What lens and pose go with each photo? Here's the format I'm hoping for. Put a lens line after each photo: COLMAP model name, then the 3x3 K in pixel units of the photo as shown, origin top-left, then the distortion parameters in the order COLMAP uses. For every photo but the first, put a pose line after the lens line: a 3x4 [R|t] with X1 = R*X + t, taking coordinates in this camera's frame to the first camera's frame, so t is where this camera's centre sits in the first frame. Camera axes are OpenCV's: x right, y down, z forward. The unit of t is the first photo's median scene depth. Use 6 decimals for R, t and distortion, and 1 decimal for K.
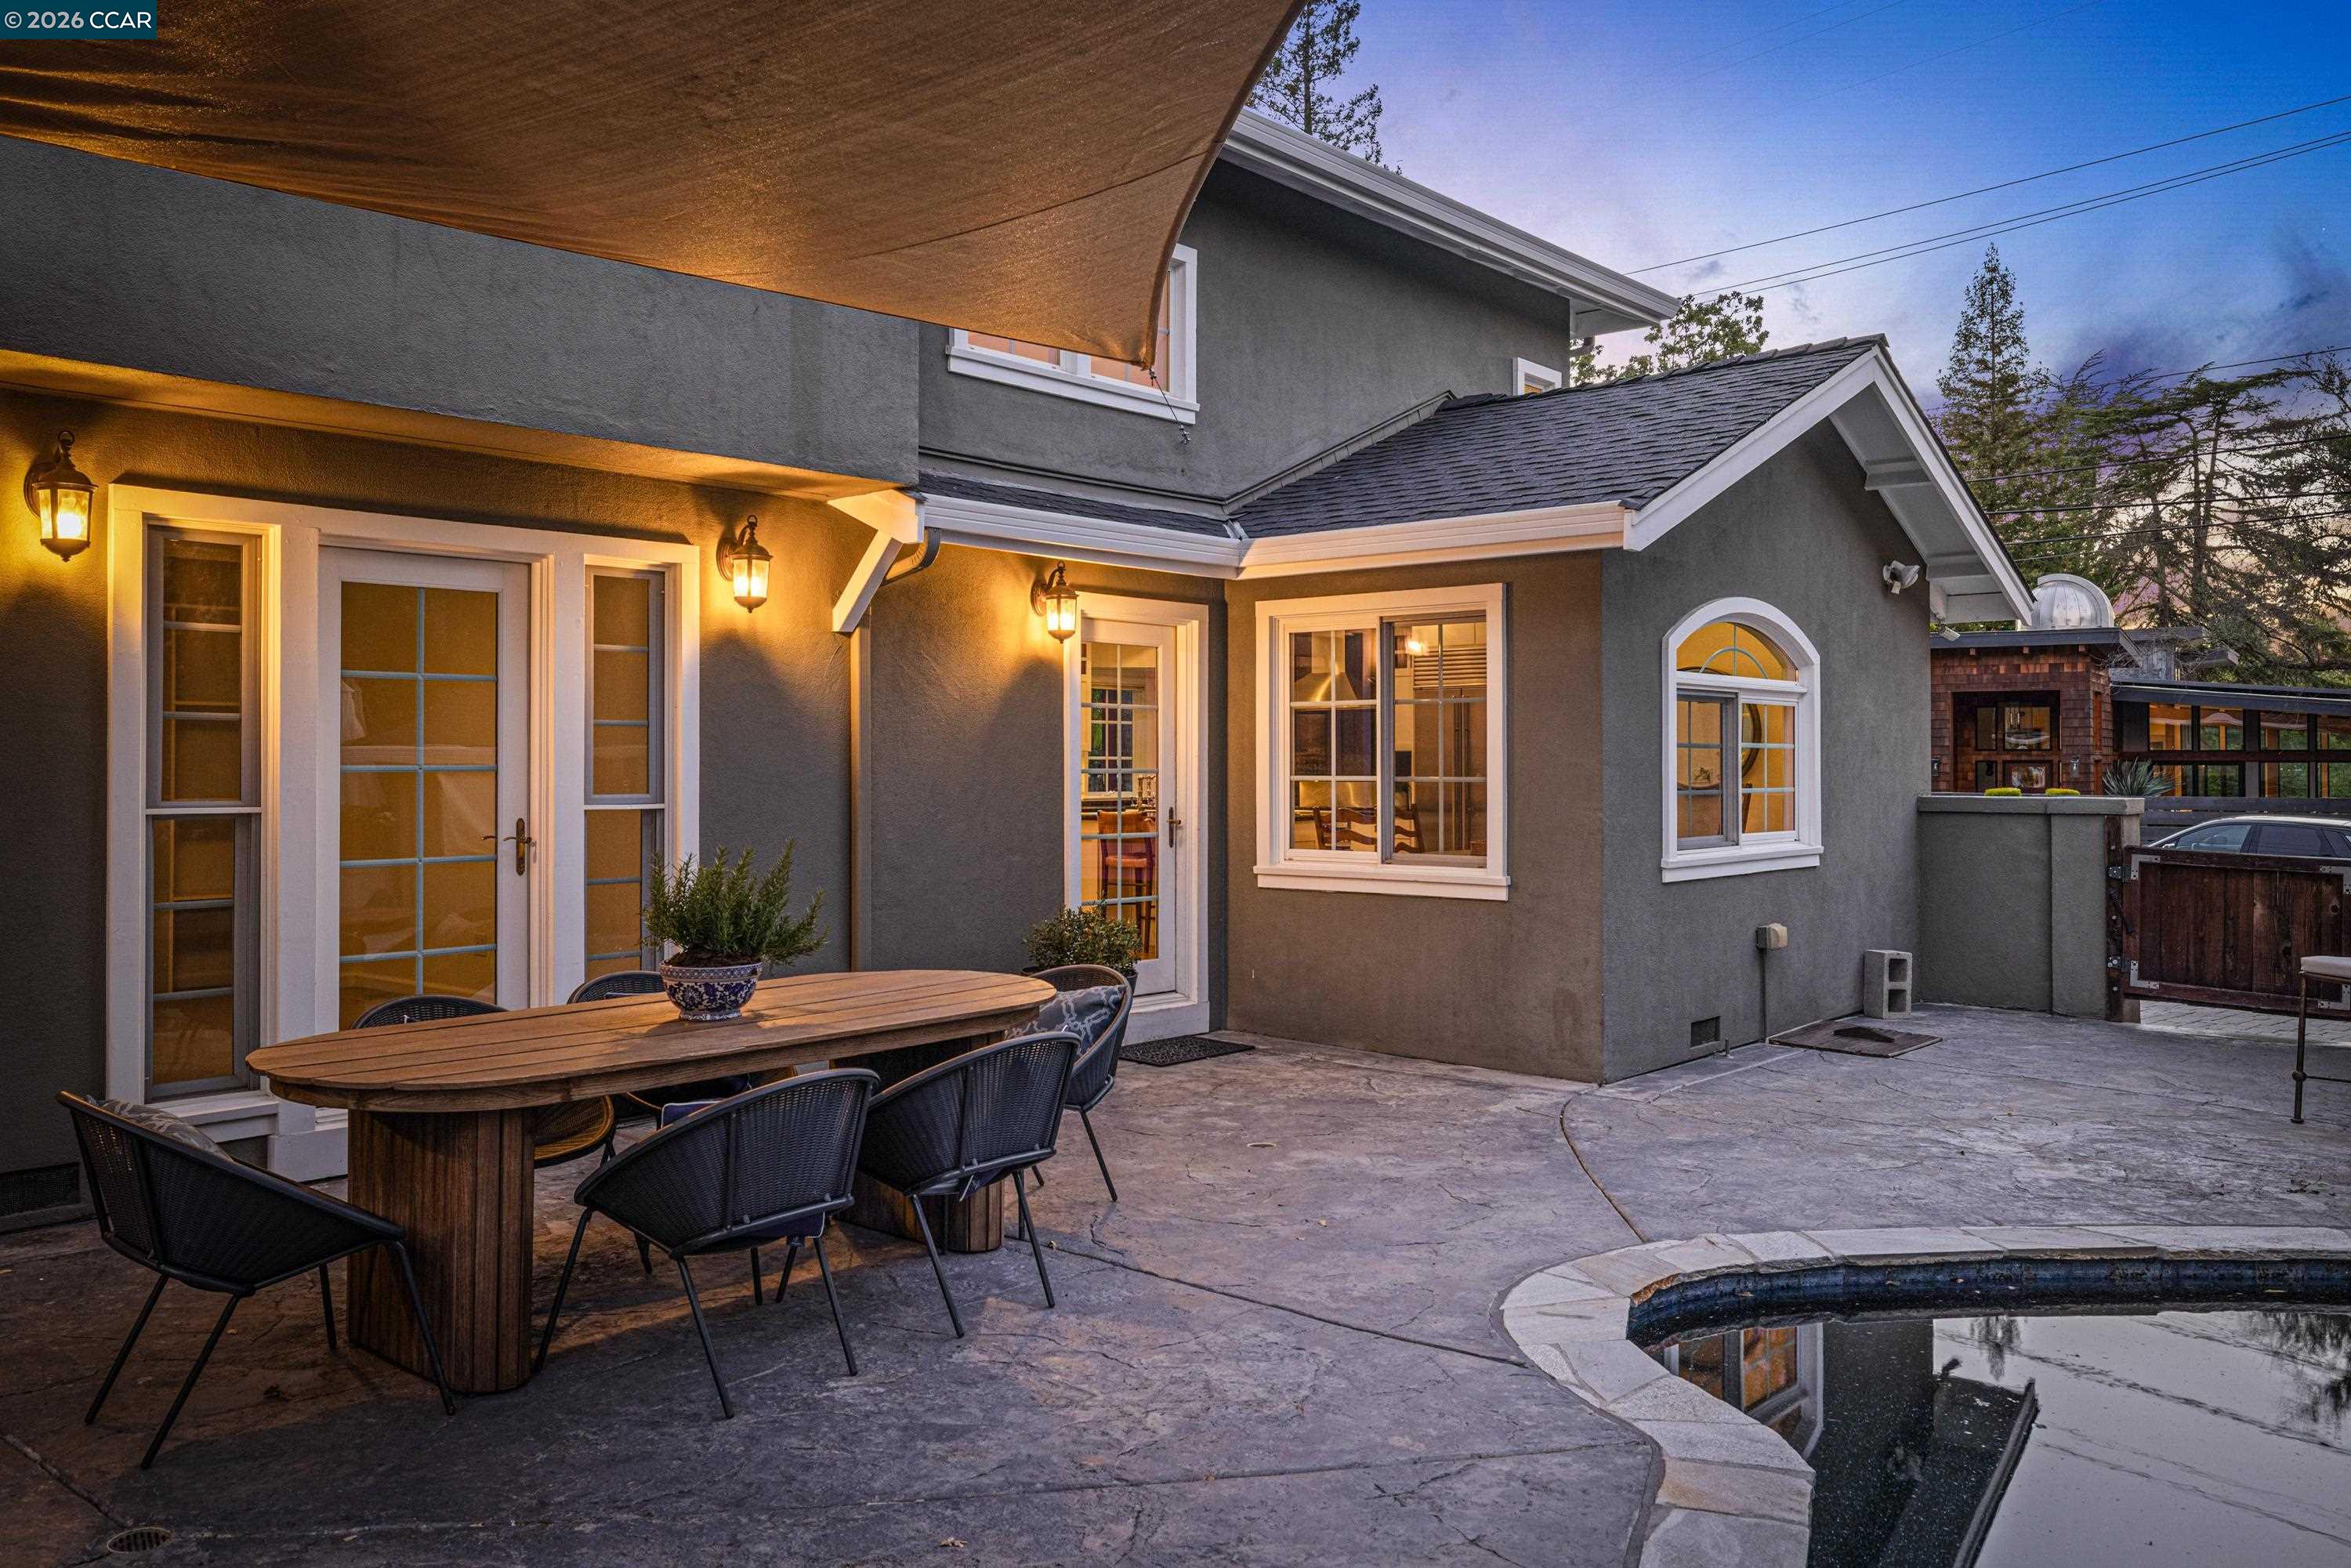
lens RADIAL K [[1824.8, 0, 1157.7], [0, 1824.8, 736.1], [0, 0, 1]] dist [-0.013266, -0.006629]
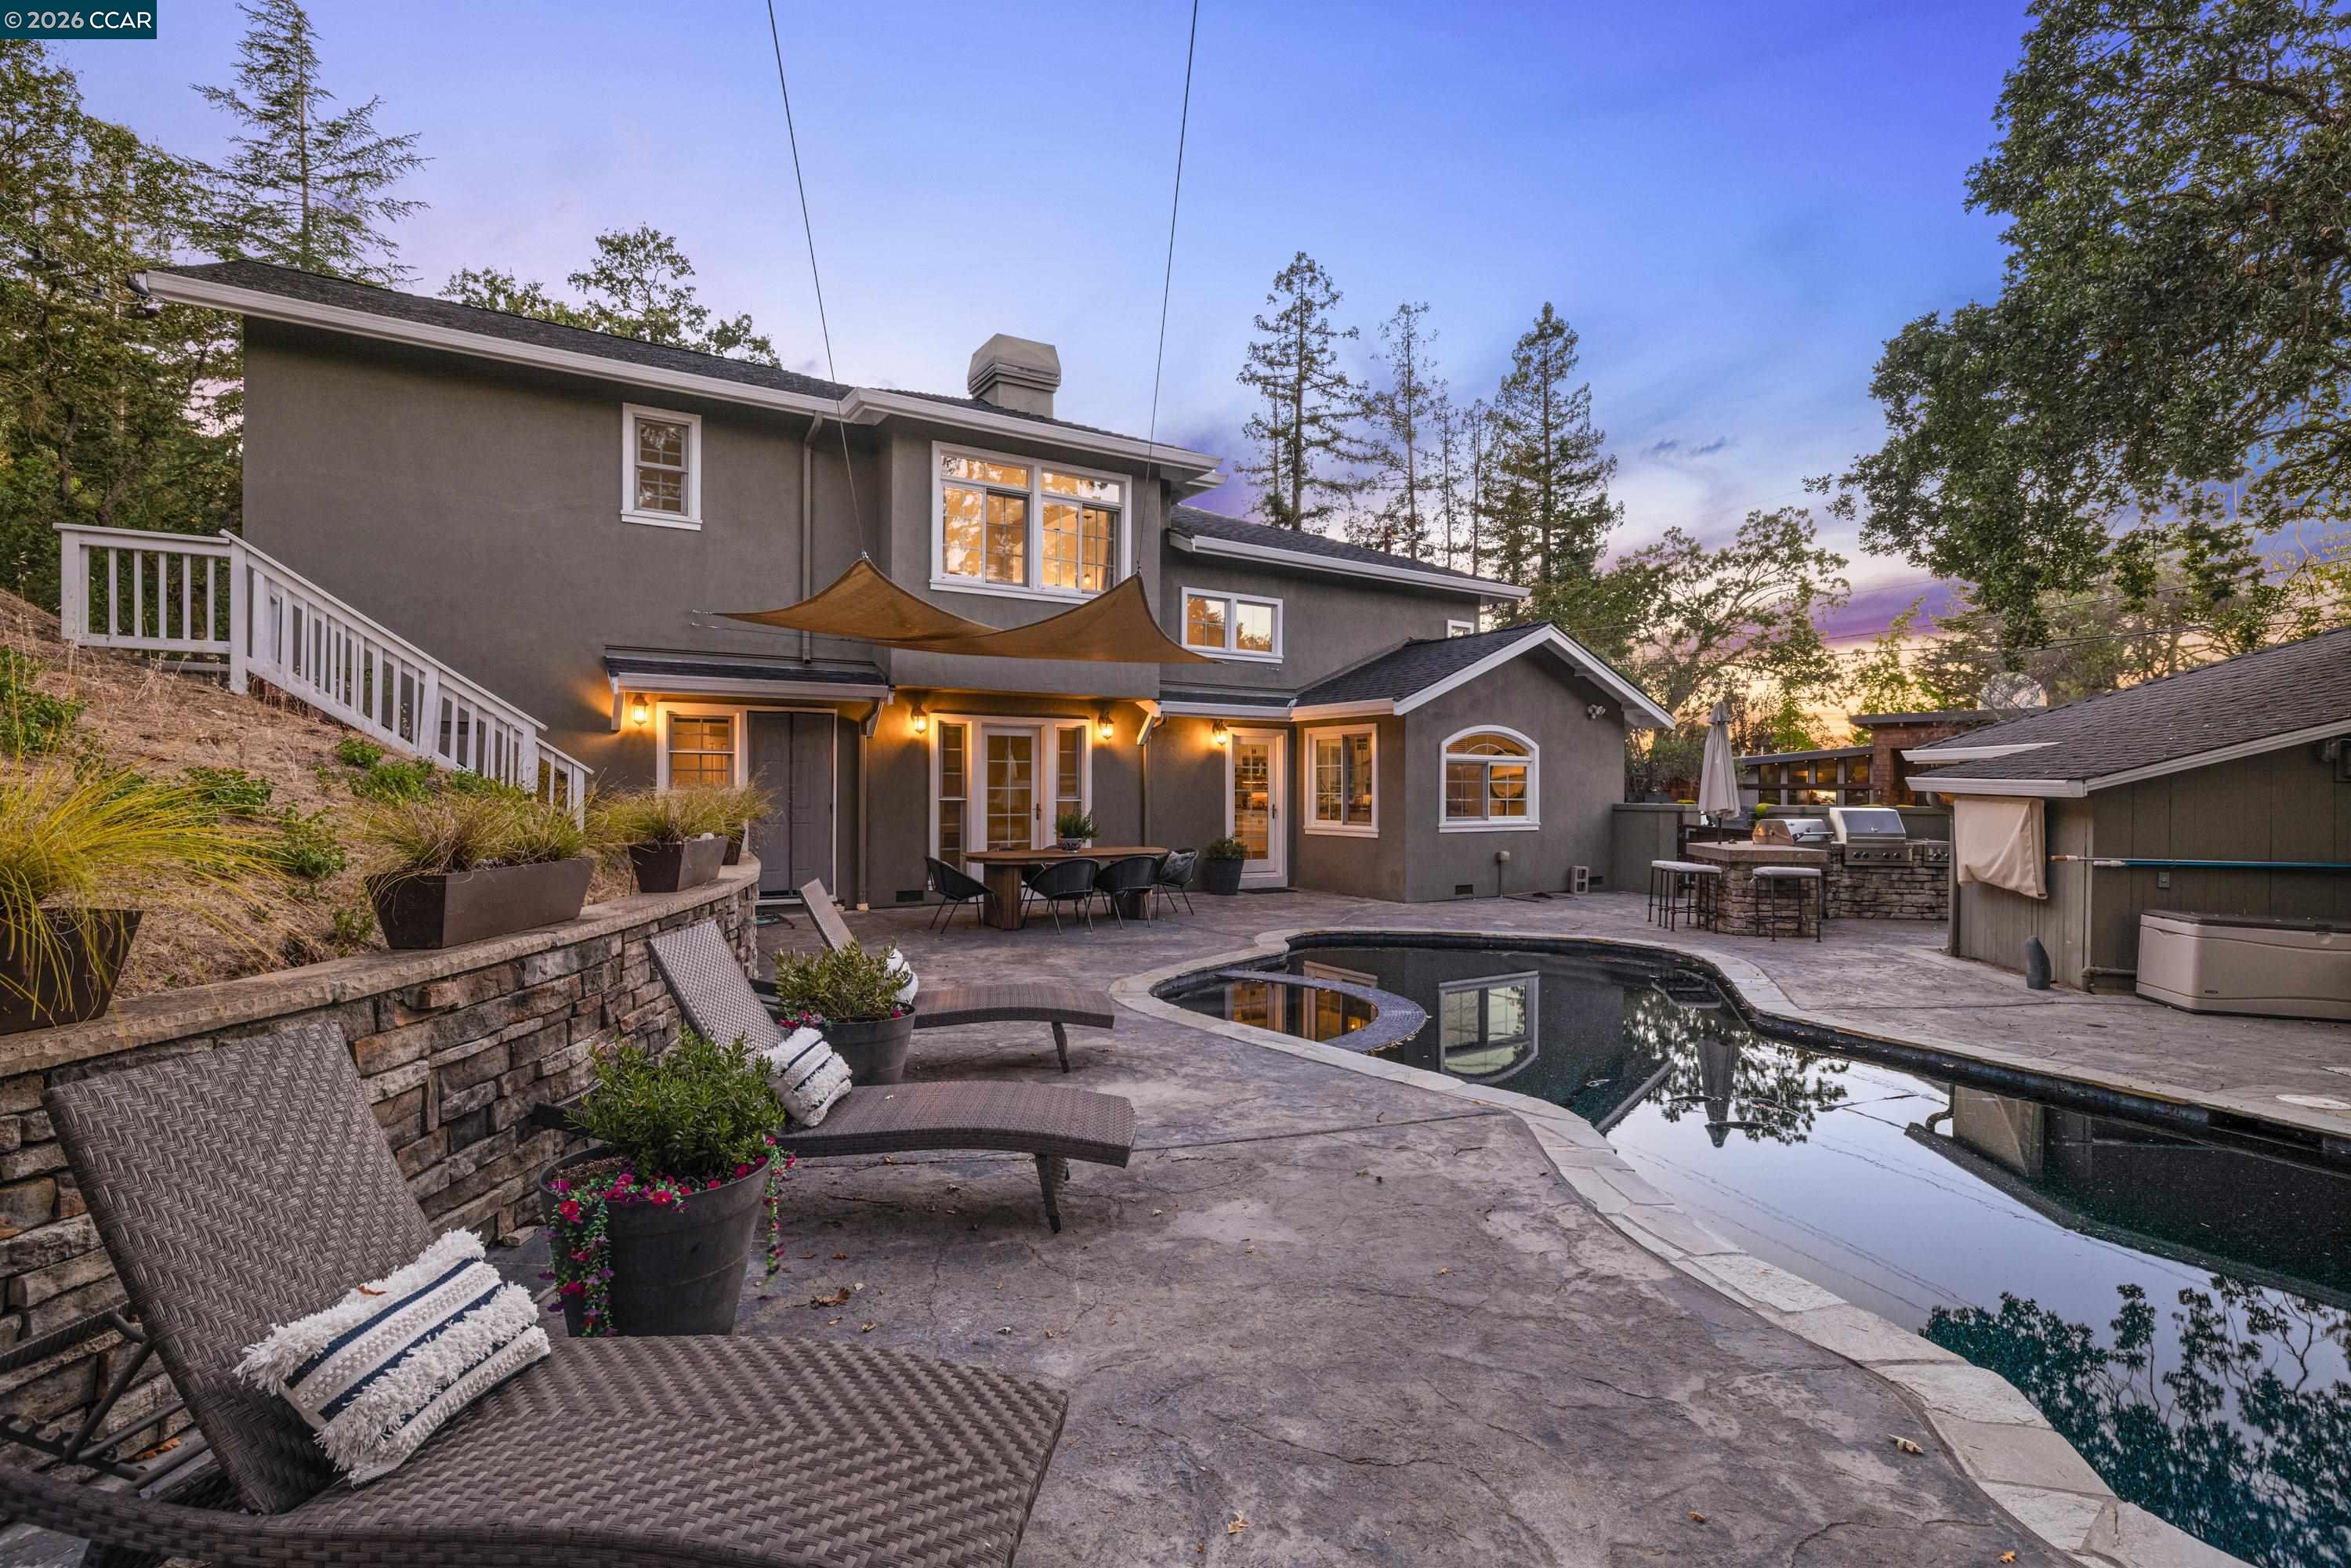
lens RADIAL K [[1131.4, 0, 1183.1], [0, 1131.4, 793.5], [0, 0, 1]] dist [-0.004145, 0.000901]
pose [[0.961124, 0.005583, -0.276061, 0.380656], [-0.000744, 0.999844, 0.017628, -0.007581], [0.276116, -0.016737, 0.960978, -0.735876]]
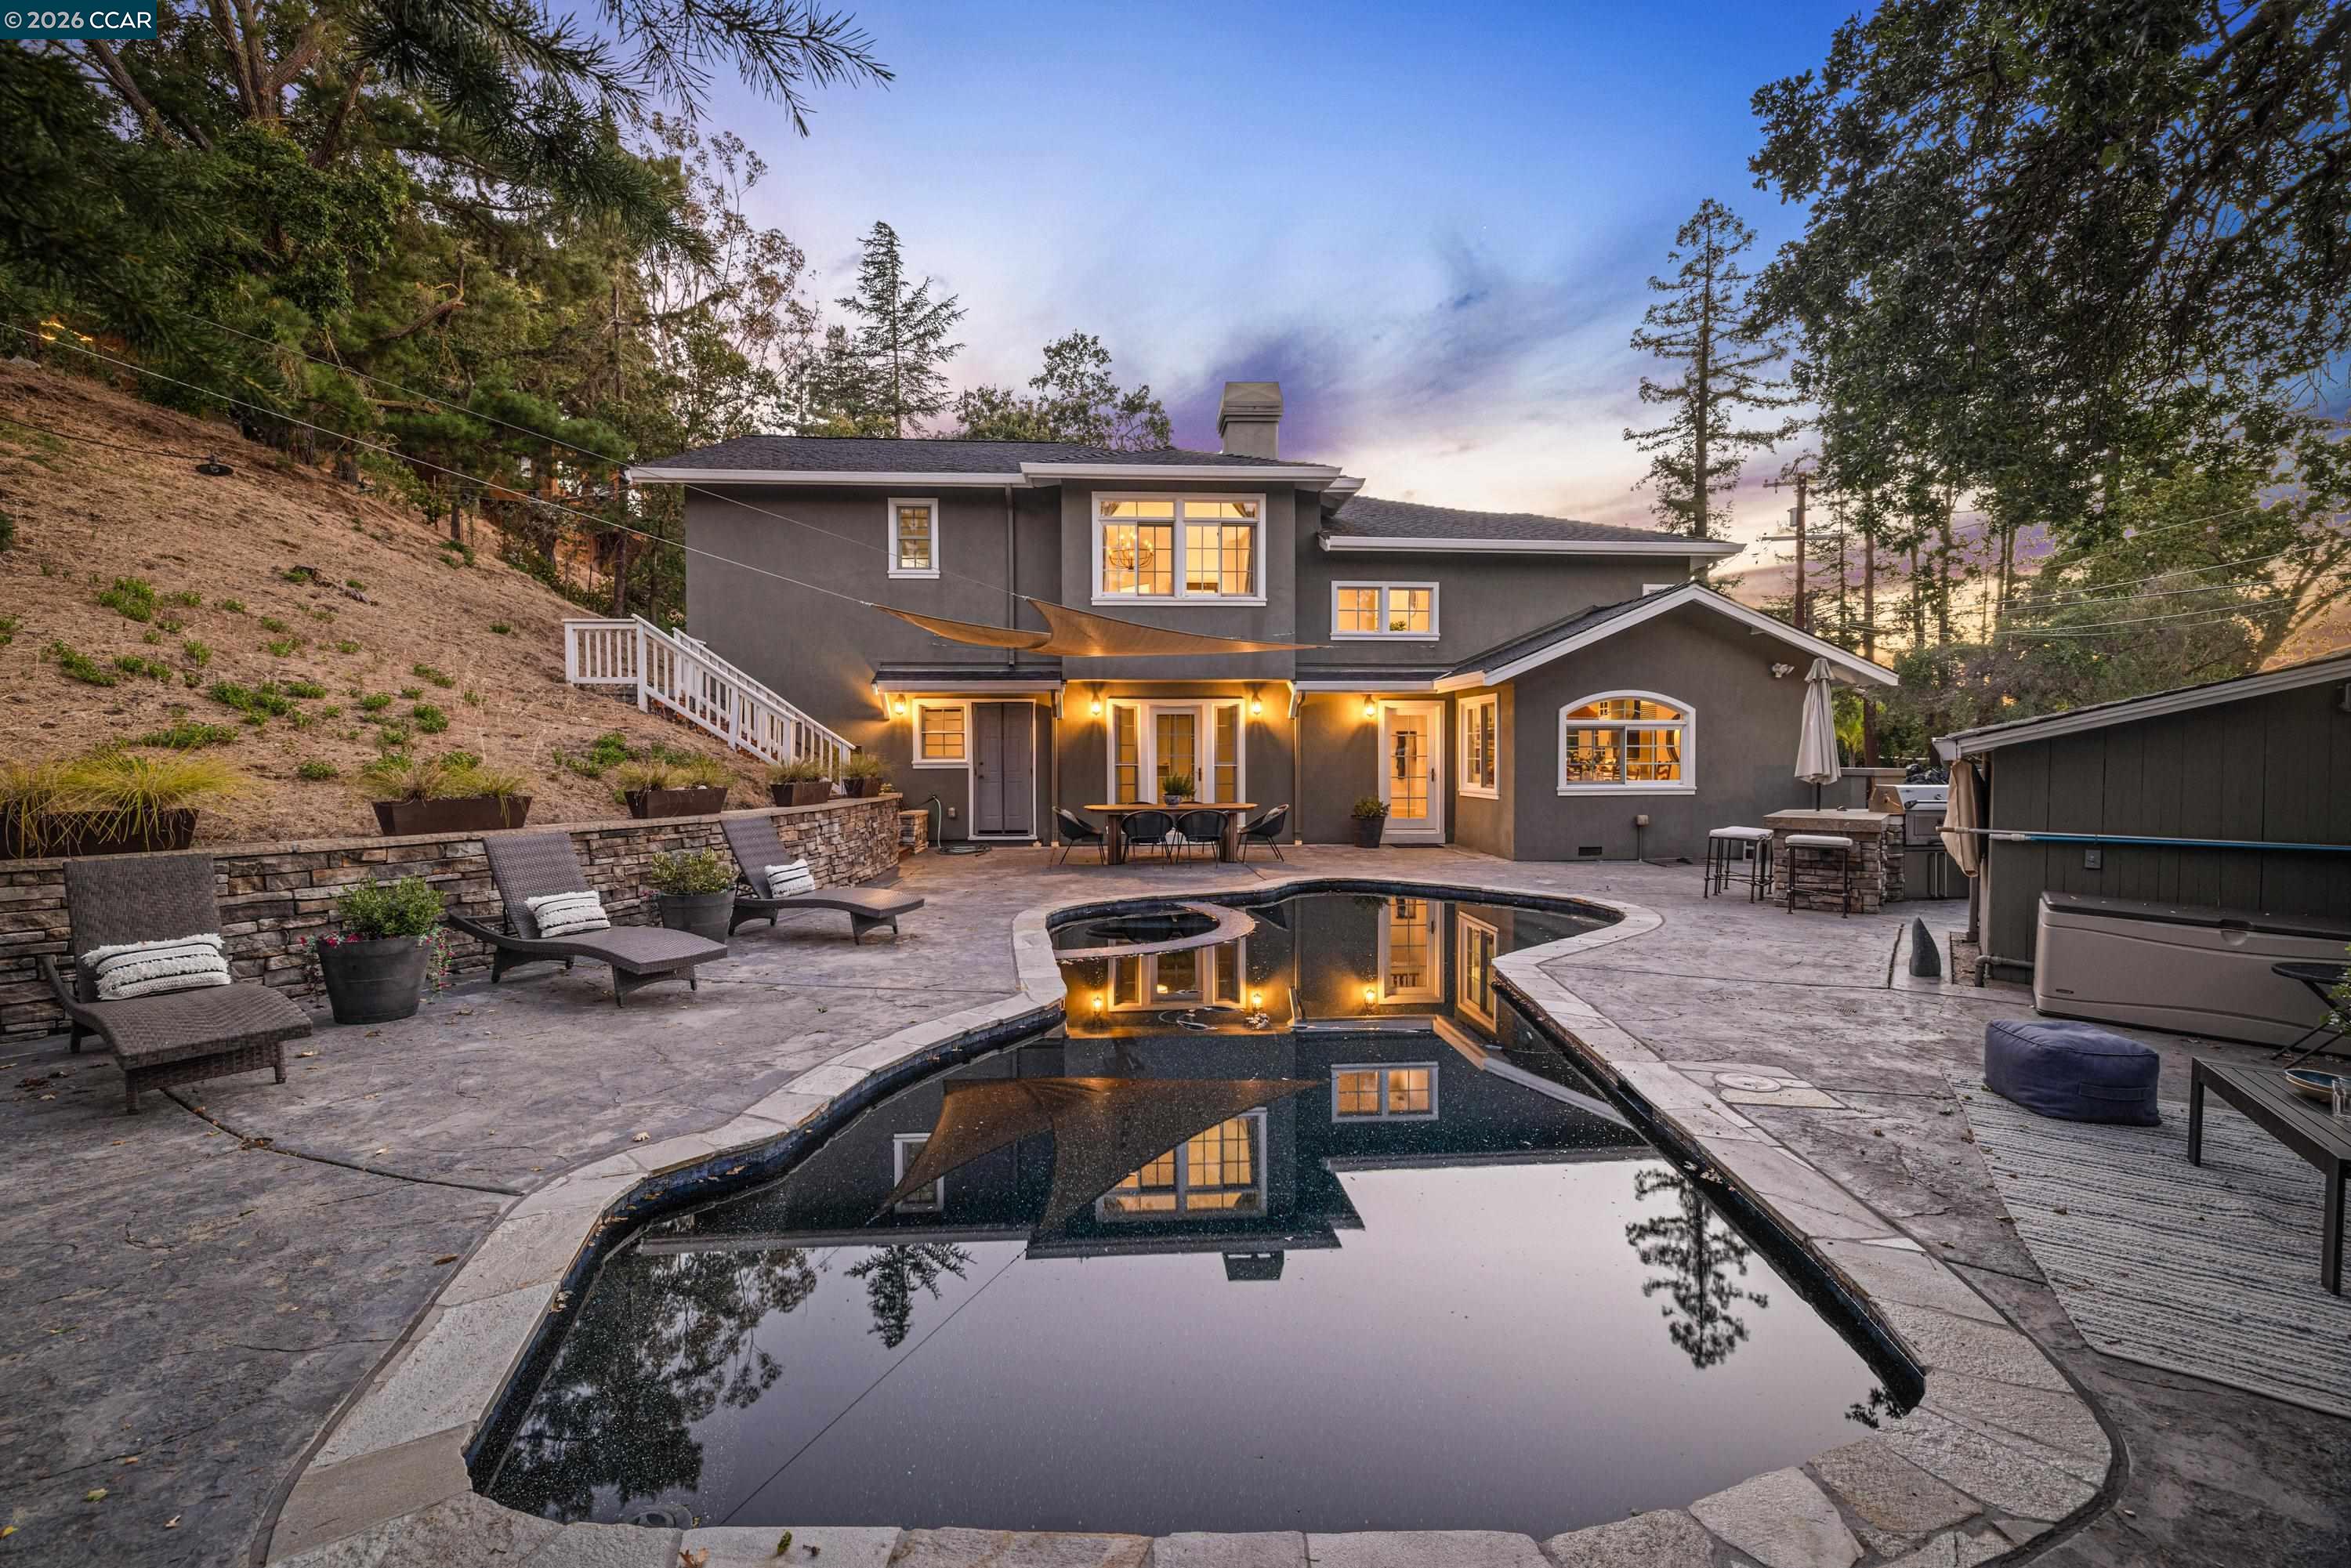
lens RADIAL K [[1015.0, 0, 1165.5], [0, 1015.0, 777.3], [0, 0, 1]] dist [0.002759, 0.000330]
pose [[0.702955, 0.014070, -0.711095, 0.983517], [0.013034, 0.999382, 0.032659, -0.007724], [0.711114, -0.032226, 0.702337, -0.550501]]
